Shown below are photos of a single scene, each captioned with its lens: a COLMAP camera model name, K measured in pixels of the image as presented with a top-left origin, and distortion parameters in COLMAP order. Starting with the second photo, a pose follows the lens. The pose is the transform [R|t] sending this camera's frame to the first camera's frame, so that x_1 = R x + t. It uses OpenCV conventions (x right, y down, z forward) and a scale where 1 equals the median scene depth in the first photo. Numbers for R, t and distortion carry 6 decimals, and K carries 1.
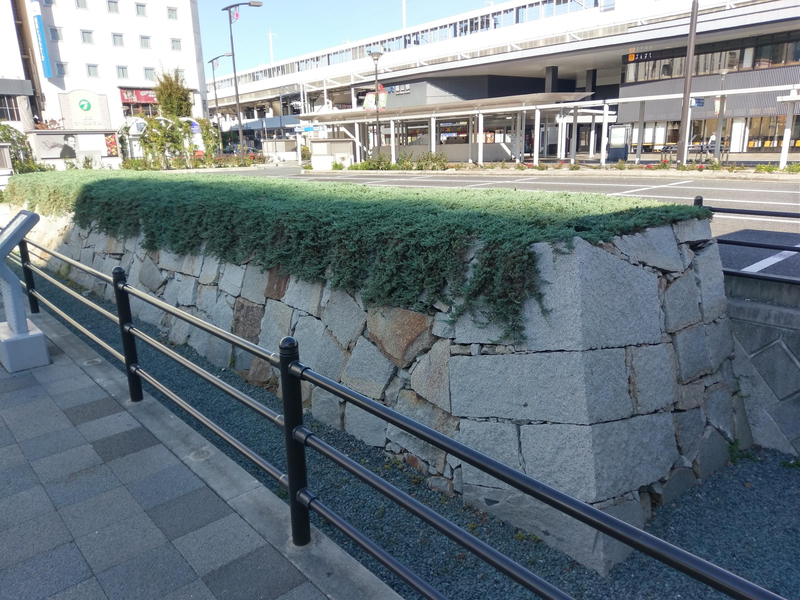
lens RADIAL K [[593.9, 0, 400.0], [0, 593.9, 300.0], [0, 0, 1]] dist [0.000020, -0.004541]
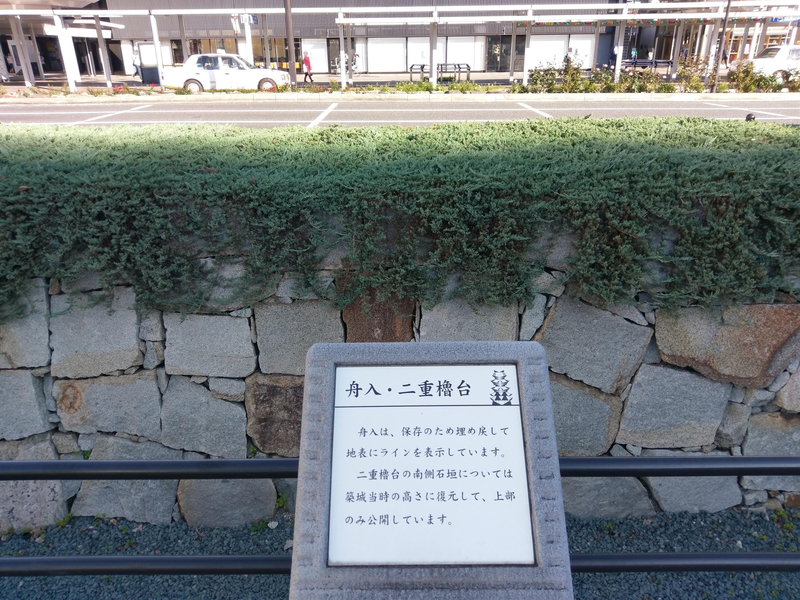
lens RADIAL K [[593.9, 0, 400.0], [0, 593.9, 300.0], [0, 0, 1]] dist [0.000020, -0.004541]
pose [[0.660118, -0.265474, 0.702686, -0.201412], [0.180483, 0.964117, 0.194692, -0.053372], [-0.729157, -0.001697, 0.684344, 0.228799]]
